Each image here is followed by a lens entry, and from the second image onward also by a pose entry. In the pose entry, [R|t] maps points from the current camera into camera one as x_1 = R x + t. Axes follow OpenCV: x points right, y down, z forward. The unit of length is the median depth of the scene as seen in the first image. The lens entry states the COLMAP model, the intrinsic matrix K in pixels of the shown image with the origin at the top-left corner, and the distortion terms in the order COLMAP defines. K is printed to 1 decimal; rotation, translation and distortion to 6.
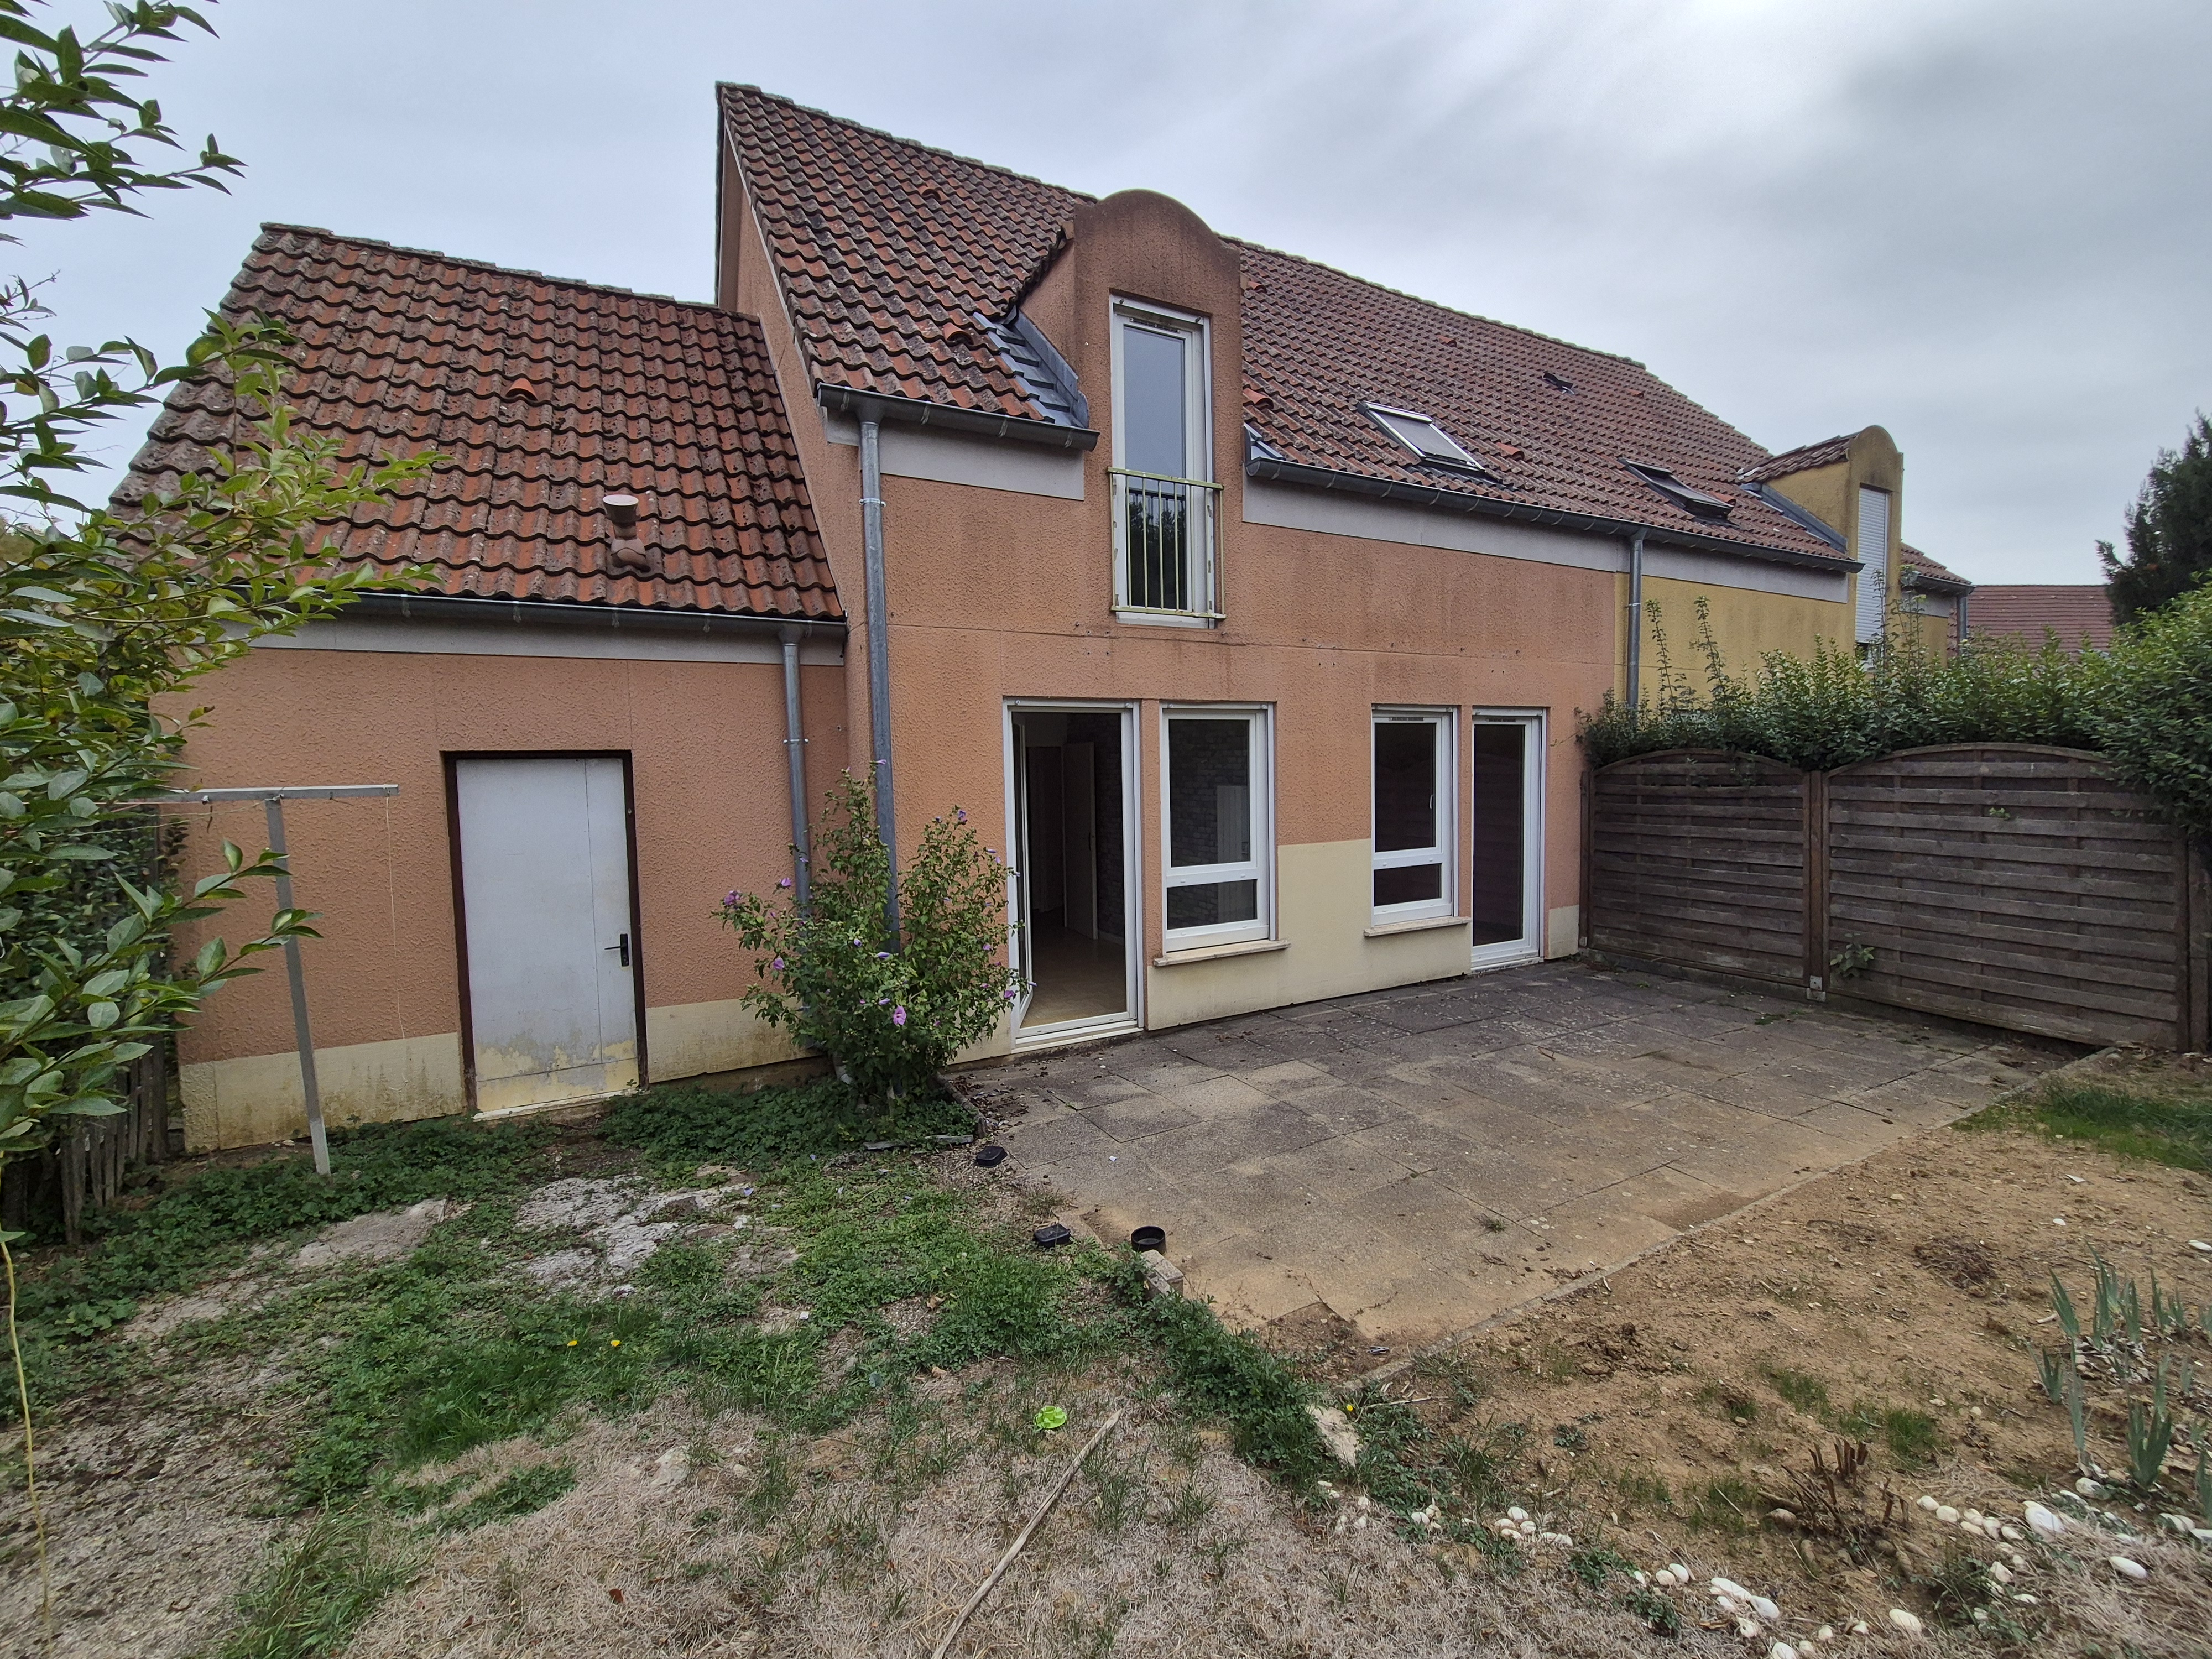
lens RADIAL K [[905.5, 0, 1126.3], [0, 905.5, 825.3], [0, 0, 1]] dist [-0.001995, 0.000004]
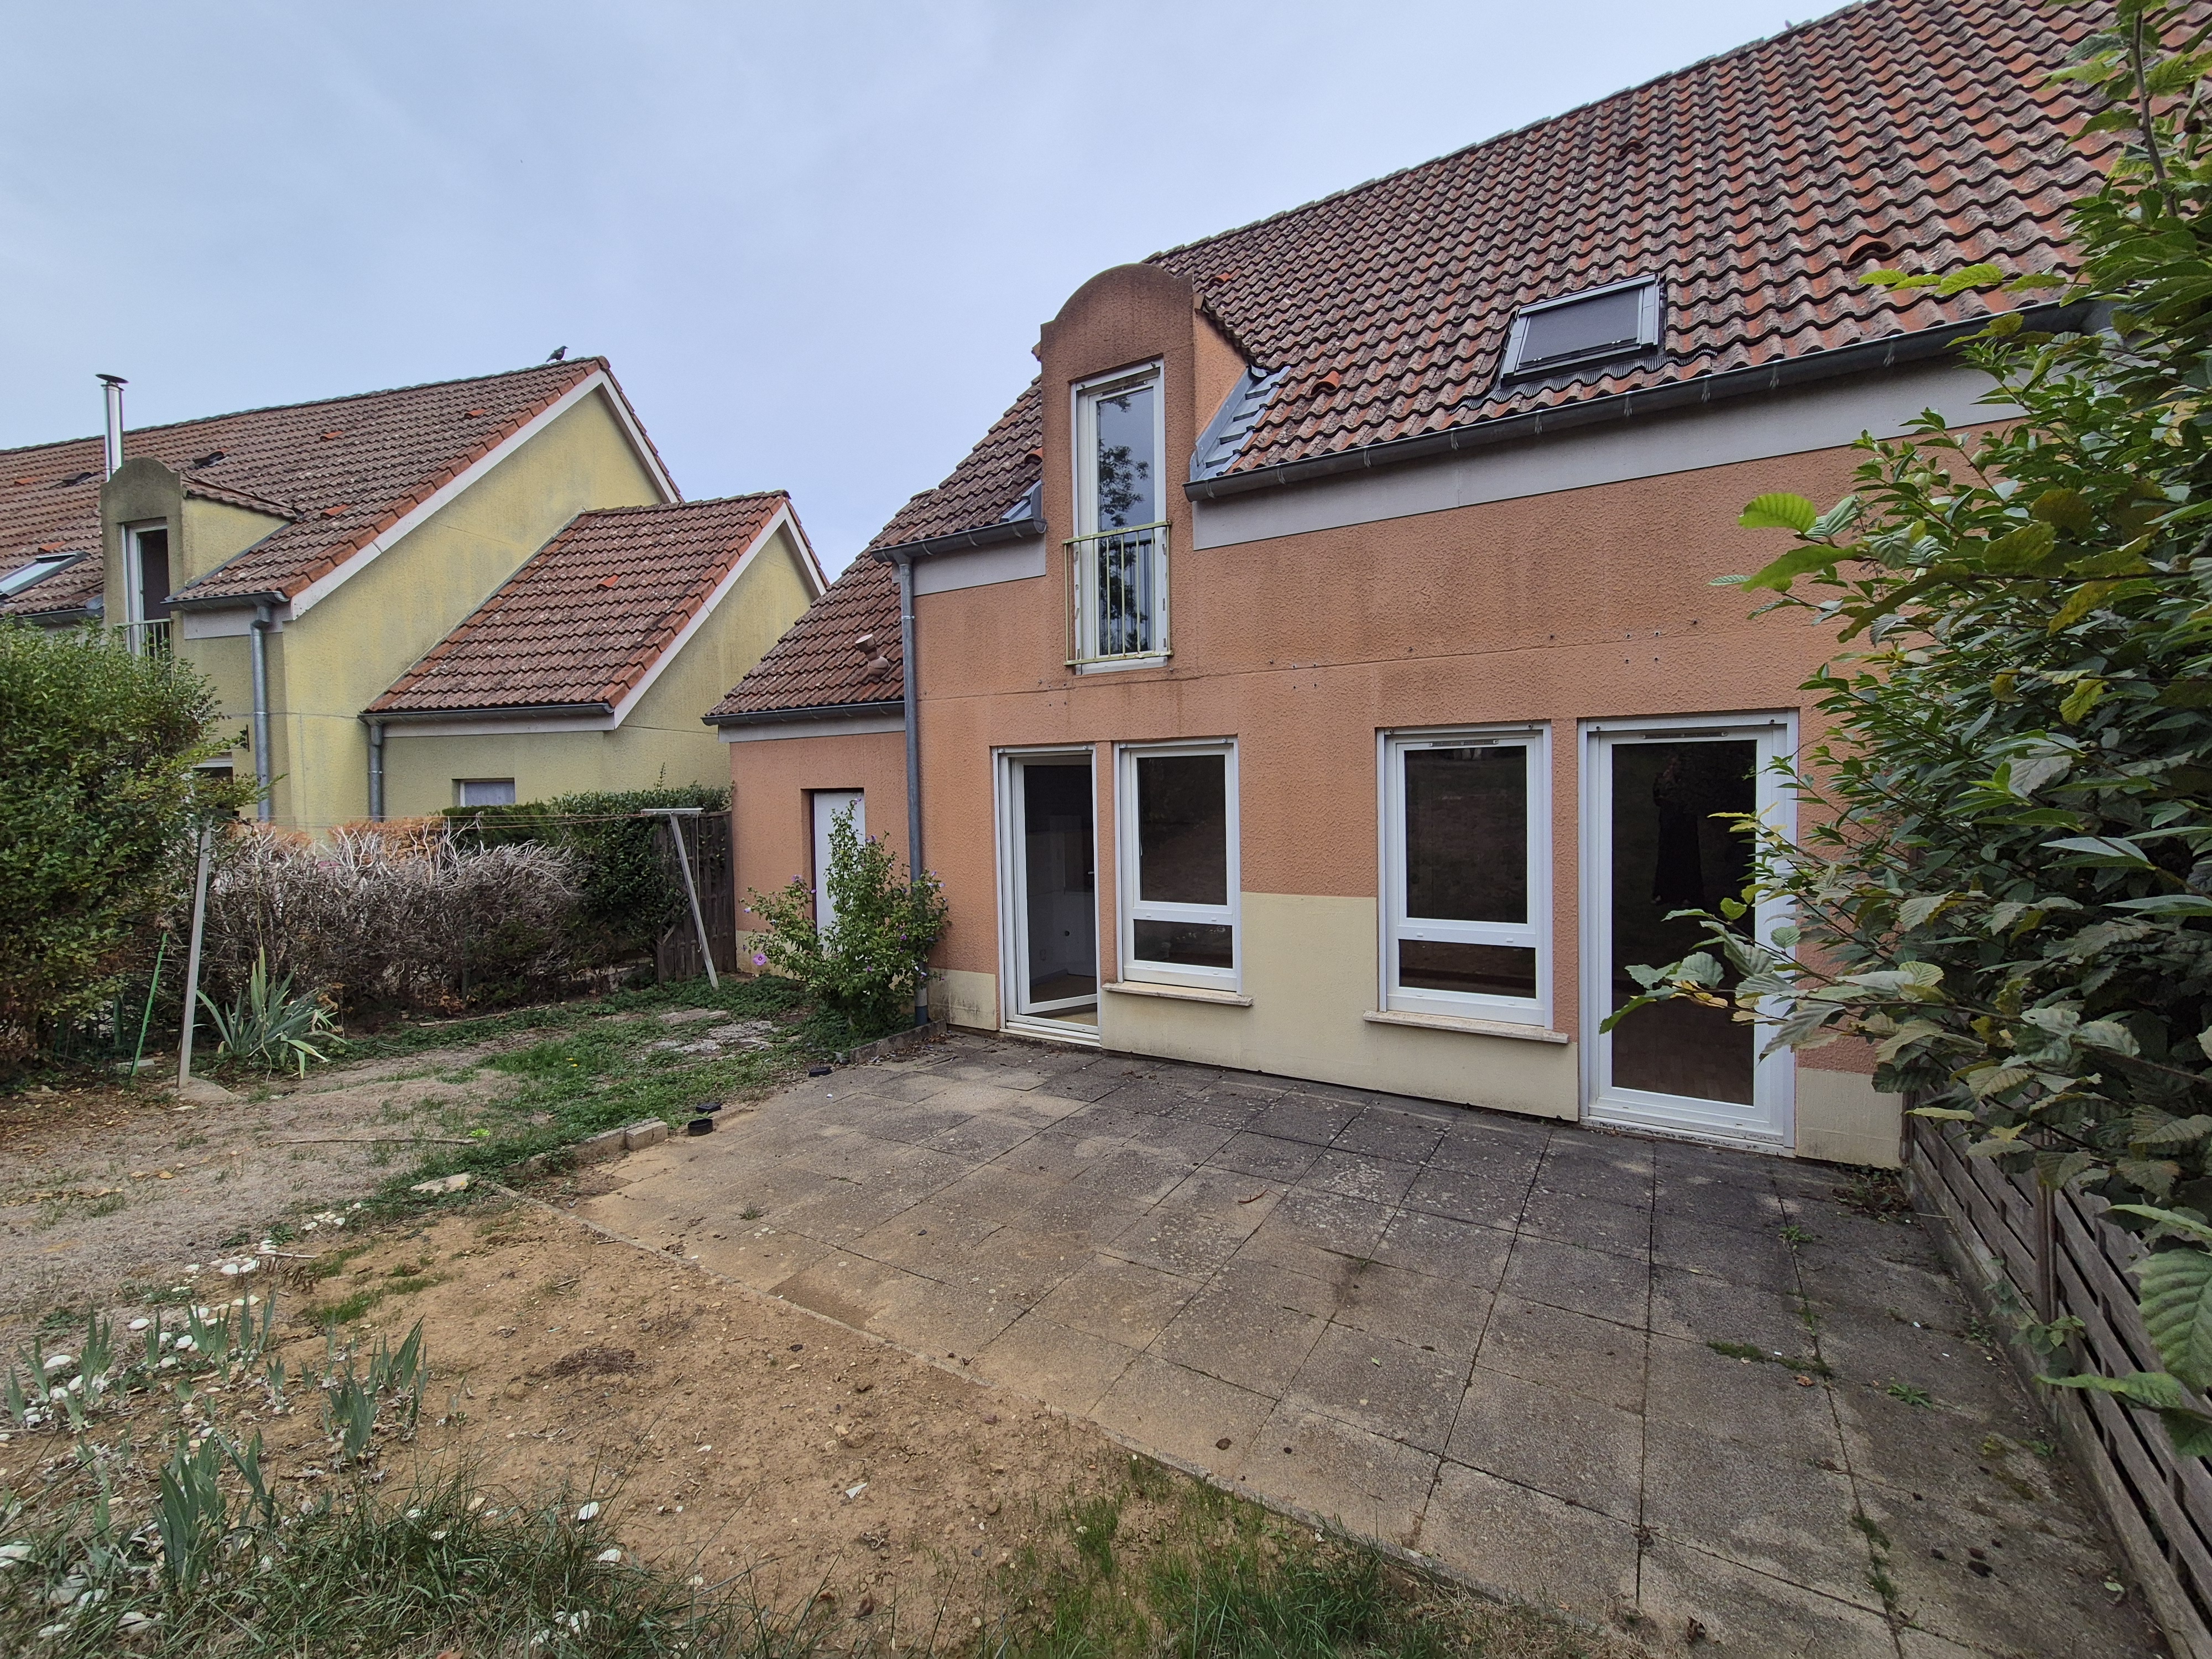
lens RADIAL K [[905.5, 0, 1130.2], [0, 905.5, 826.9], [0, 0, 1]] dist [-0.001995, 0.000004]
pose [[0.524157, 0.046842, -0.850332, 0.920426], [-0.049509, 0.998474, 0.024484, -0.062404], [0.850181, 0.029265, 0.525676, 0.443778]]
